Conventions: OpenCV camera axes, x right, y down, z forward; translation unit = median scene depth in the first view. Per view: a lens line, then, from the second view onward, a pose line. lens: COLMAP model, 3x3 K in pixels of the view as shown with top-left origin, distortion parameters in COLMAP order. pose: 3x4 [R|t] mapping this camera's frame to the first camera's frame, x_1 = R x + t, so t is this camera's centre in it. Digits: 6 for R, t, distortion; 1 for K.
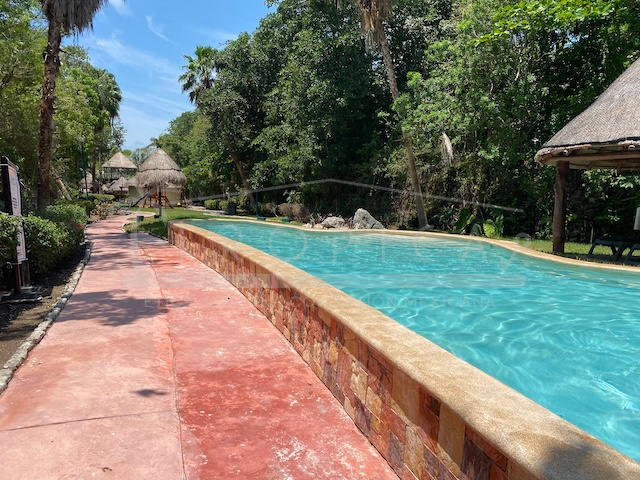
lens RADIAL K [[501.4, 0, 315.4], [0, 501.4, 246.0], [0, 0, 1]] dist [0.033651, -0.019715]
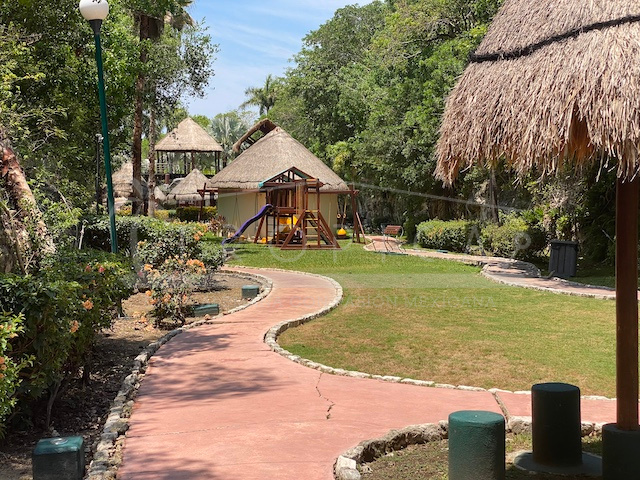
lens RADIAL K [[987.6, 0, 326.7], [0, 987.6, 237.0], [0, 0, 1]] dist [0.089489, 0.000000]
pose [[0.975104, -0.012593, -0.221389, -0.073452], [-0.001656, 0.997945, -0.064057, -0.019753], [0.221740, 0.062828, 0.973080, 0.167538]]
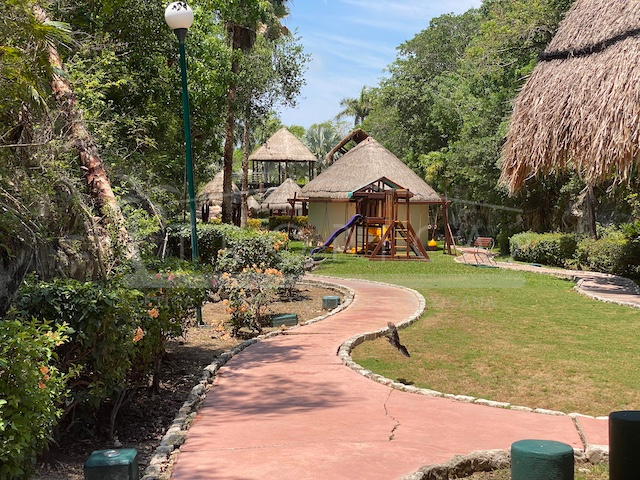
lens RADIAL K [[987.6, 0, 317.1], [0, 987.6, 234.5], [0, 0, 1]] dist [0.089489, 0.000000]
pose [[0.946595, -0.001762, -0.322421, -0.072053], [-0.023844, 0.996864, -0.075451, -0.020038], [0.321543, 0.079109, 0.943585, 0.171503]]
